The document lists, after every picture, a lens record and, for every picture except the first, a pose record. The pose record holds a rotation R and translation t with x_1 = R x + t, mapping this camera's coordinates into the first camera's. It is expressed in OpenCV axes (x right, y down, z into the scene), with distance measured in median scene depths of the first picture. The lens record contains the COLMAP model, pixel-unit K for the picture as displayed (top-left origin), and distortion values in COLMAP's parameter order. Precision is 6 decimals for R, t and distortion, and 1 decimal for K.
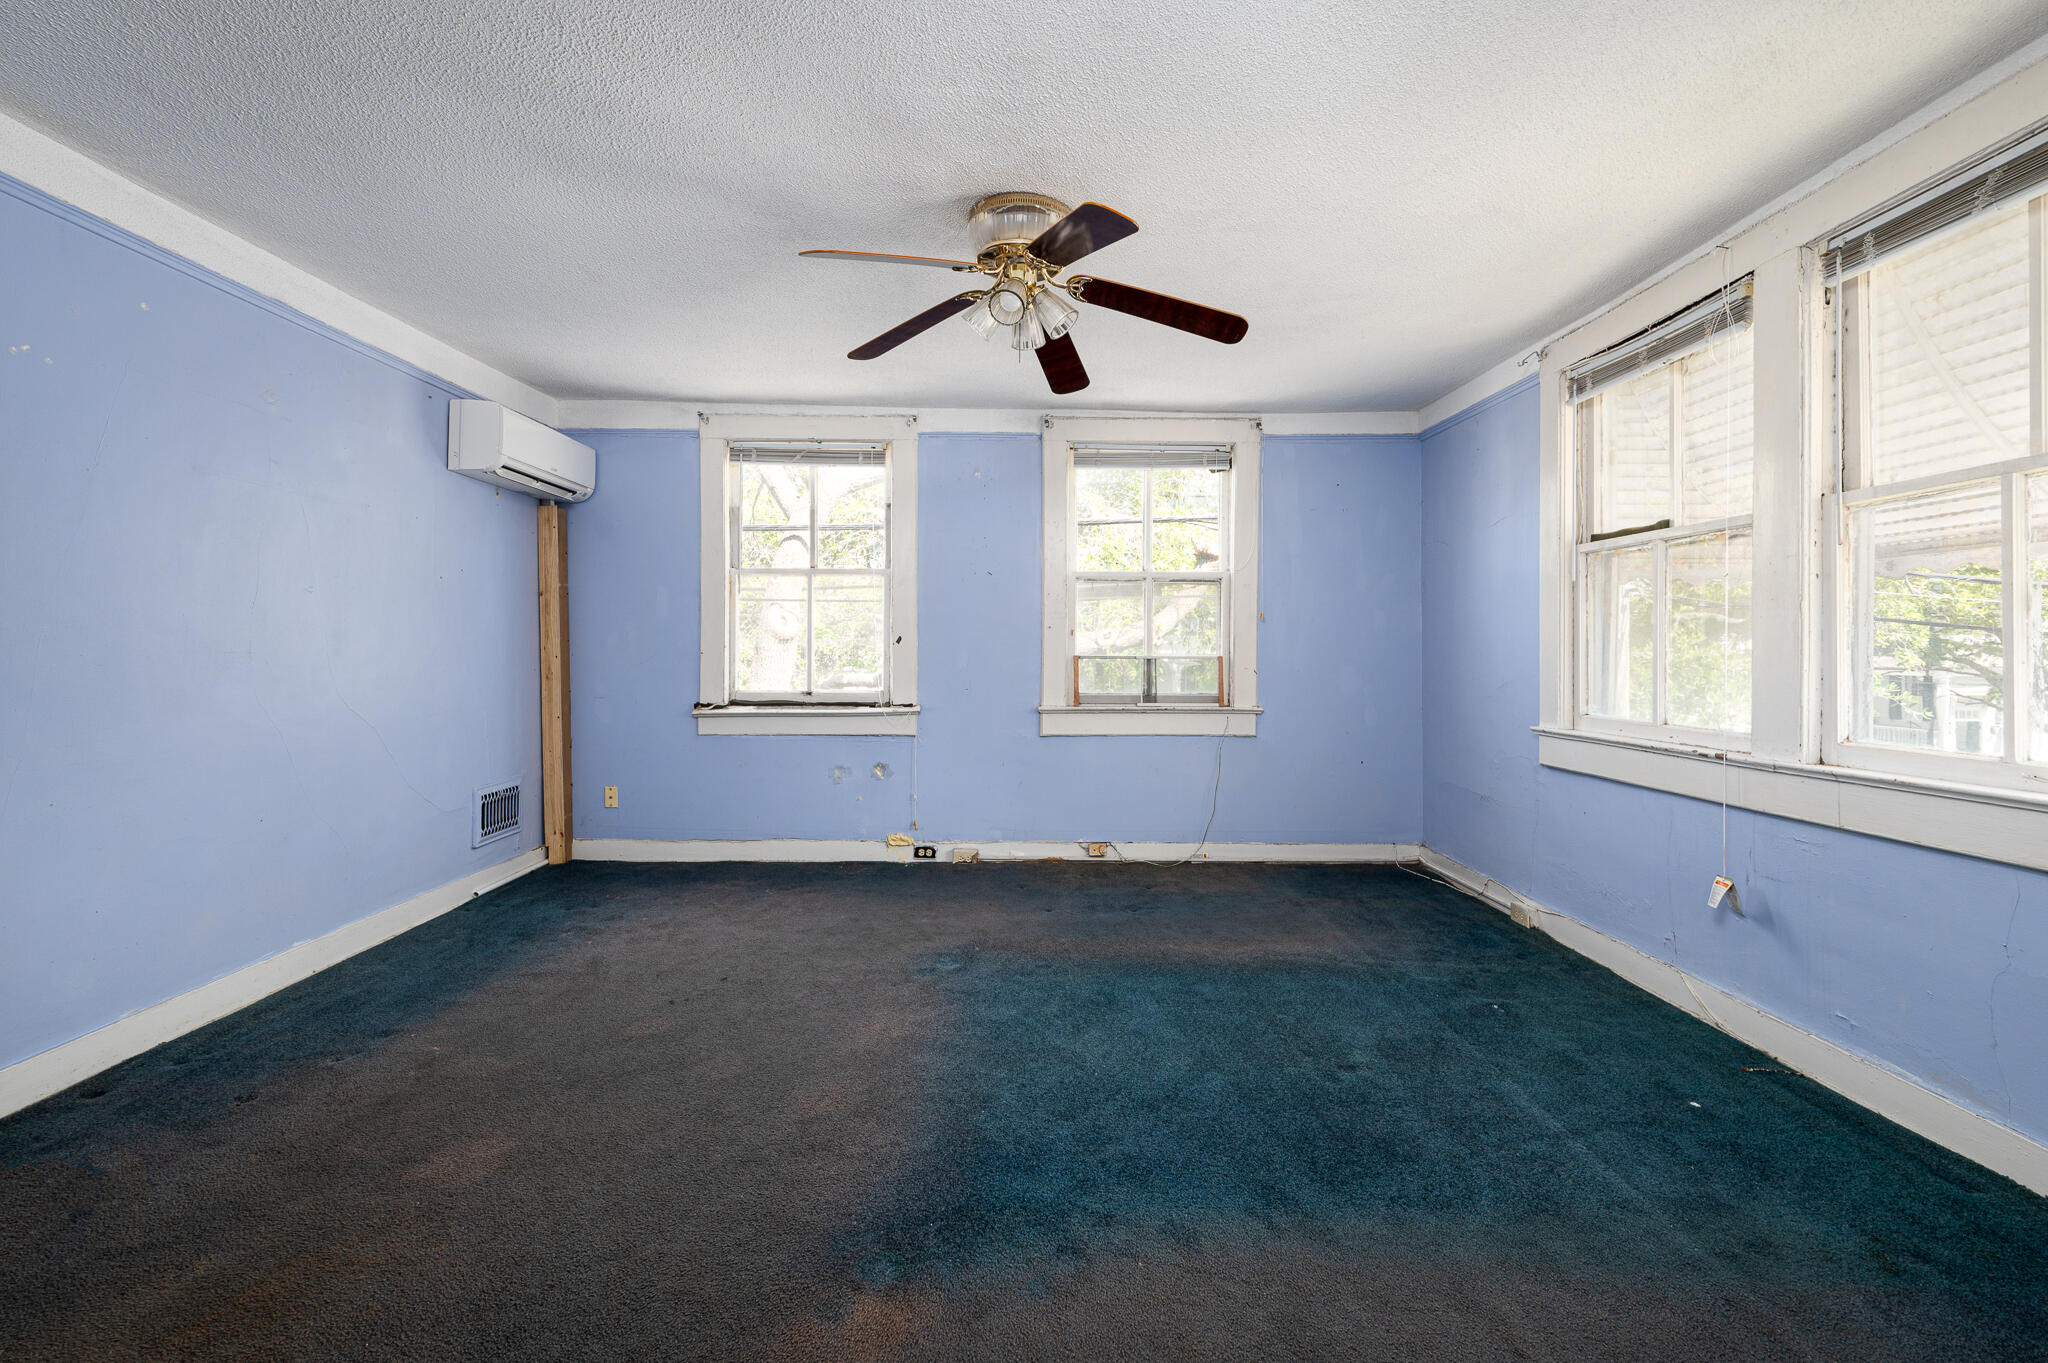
lens RADIAL K [[867.2, 0, 1028.8], [0, 867.2, 650.6], [0, 0, 1]] dist [0.000630, -0.000200]
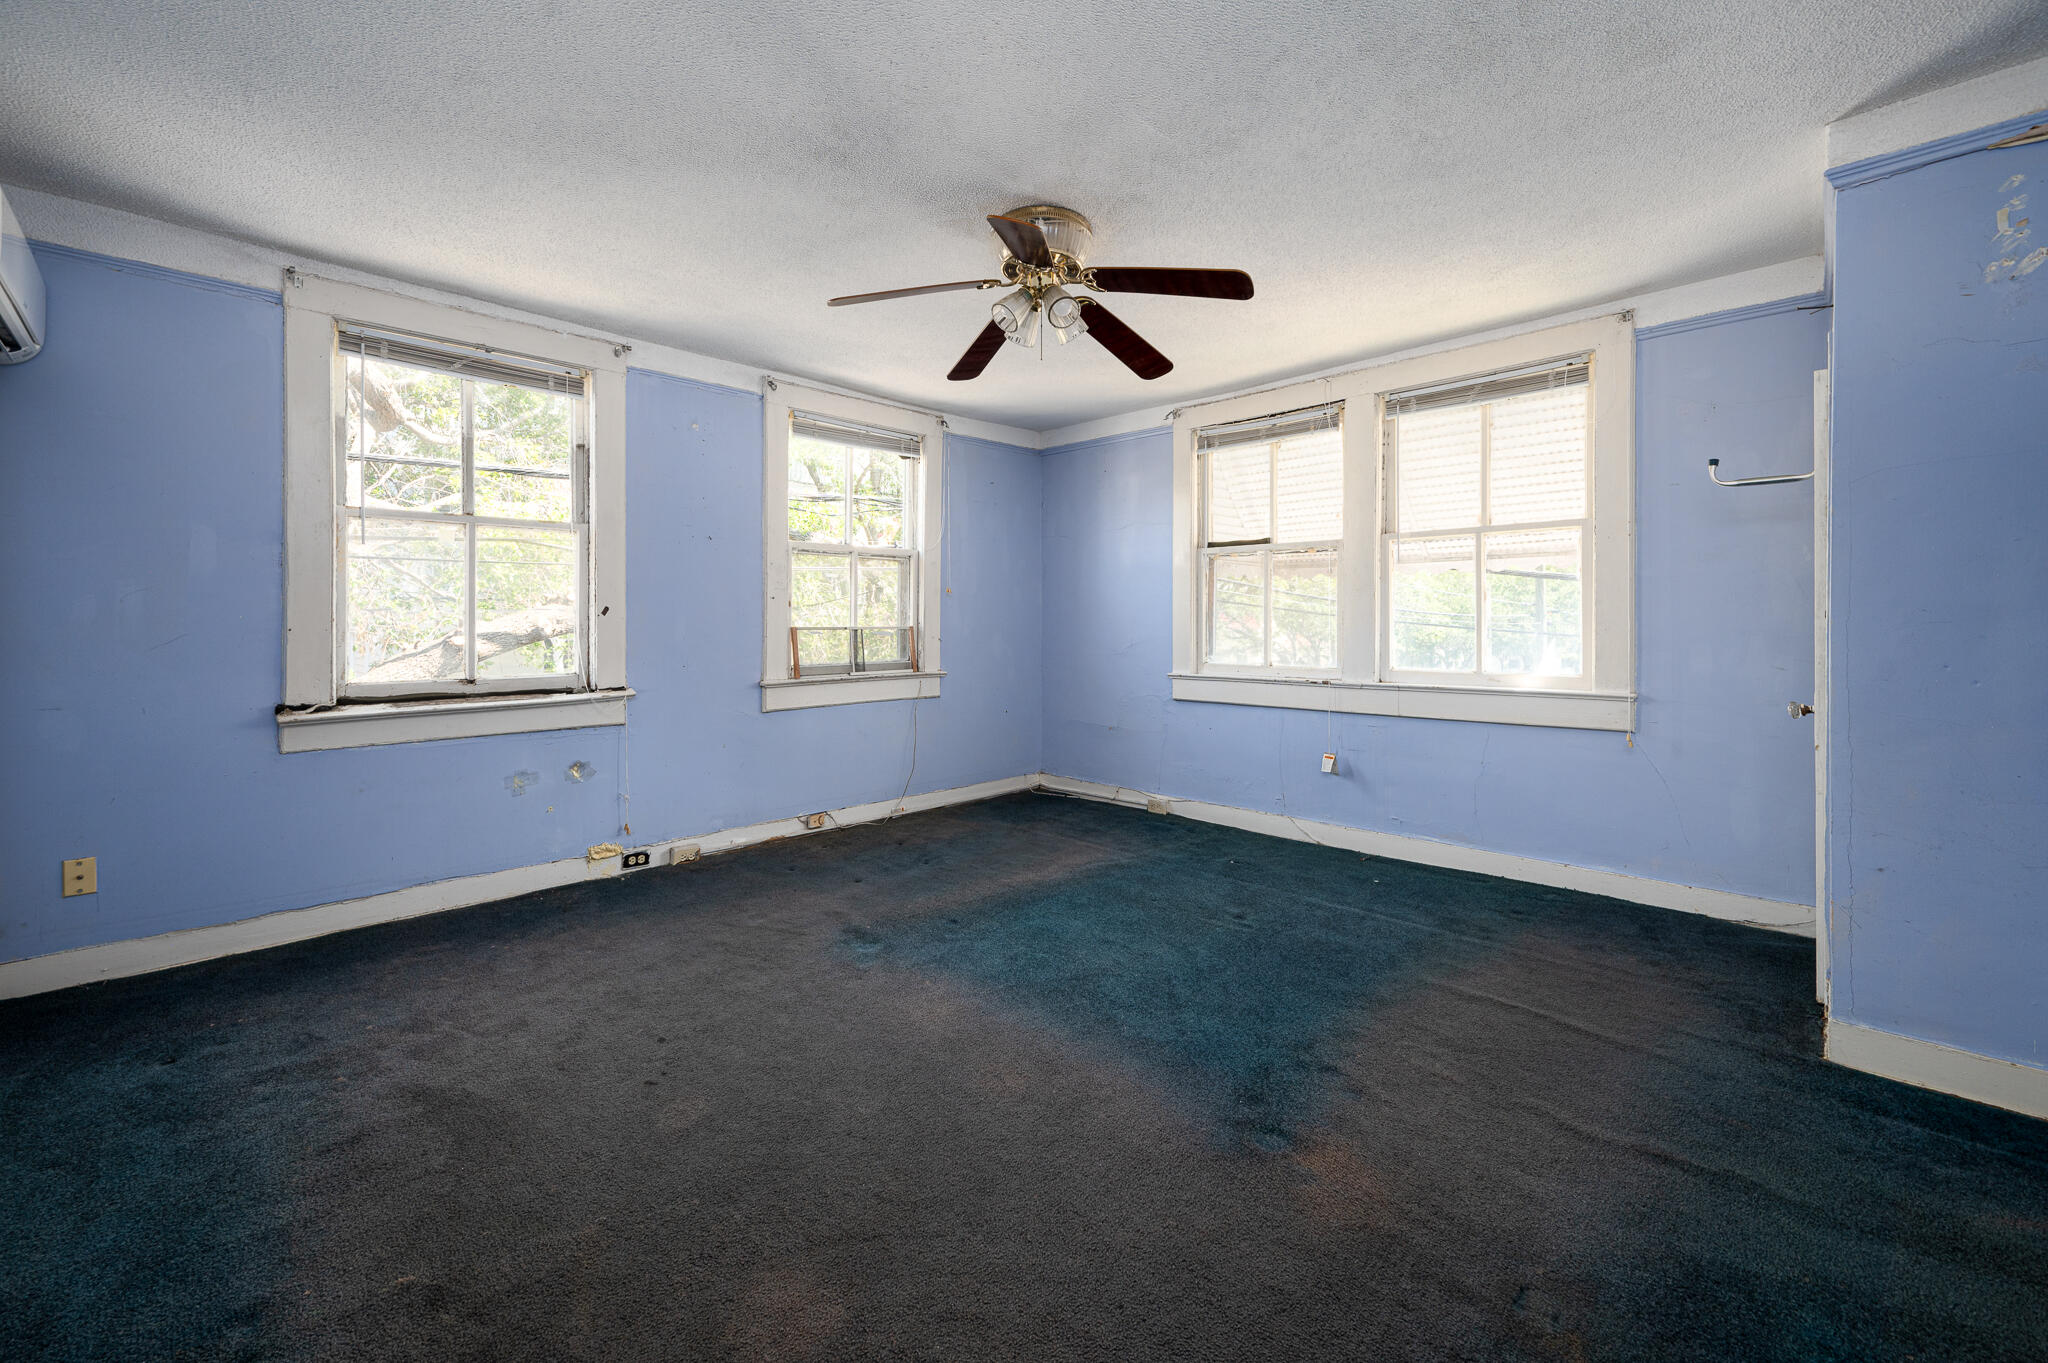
lens RADIAL K [[830.4, 0, 1027.7], [0, 830.4, 622.7], [0, 0, 1]] dist [-0.000301, -0.000200]
pose [[0.708916, -0.007220, 0.705256, -0.425004], [0.005351, 0.999974, 0.004858, -0.002537], [-0.705273, 0.000330, 0.708936, 0.149797]]
